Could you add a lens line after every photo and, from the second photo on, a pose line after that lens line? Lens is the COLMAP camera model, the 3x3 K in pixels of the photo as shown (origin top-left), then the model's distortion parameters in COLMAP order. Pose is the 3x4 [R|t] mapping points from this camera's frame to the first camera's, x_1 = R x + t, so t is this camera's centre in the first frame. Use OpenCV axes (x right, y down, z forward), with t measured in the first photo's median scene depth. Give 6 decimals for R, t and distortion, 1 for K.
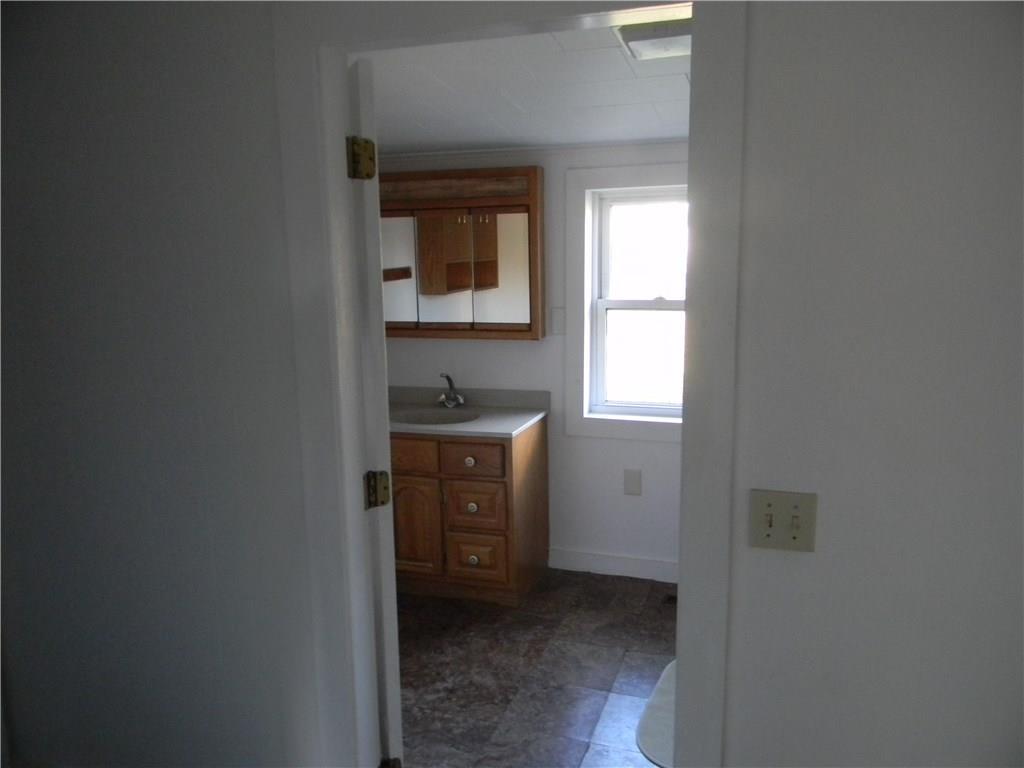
lens RADIAL K [[811.9, 0, 509.1], [0, 811.9, 378.1], [0, 0, 1]] dist [-0.012679, -0.016570]
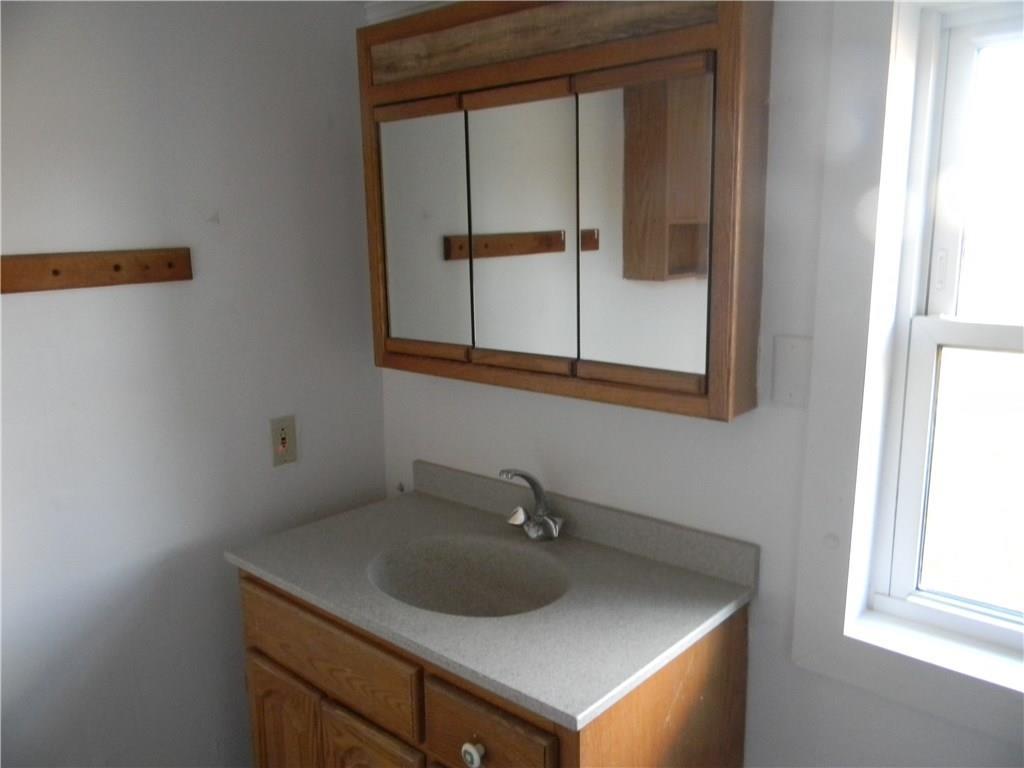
lens RADIAL K [[811.9, 0, 509.1], [0, 811.9, 378.1], [0, 0, 1]] dist [-0.012679, -0.016570]
pose [[0.912526, 0.075797, -0.401933, 0.091970], [-0.062855, 0.996993, 0.045313, -0.075566], [0.404159, -0.016086, 0.914547, 0.606789]]
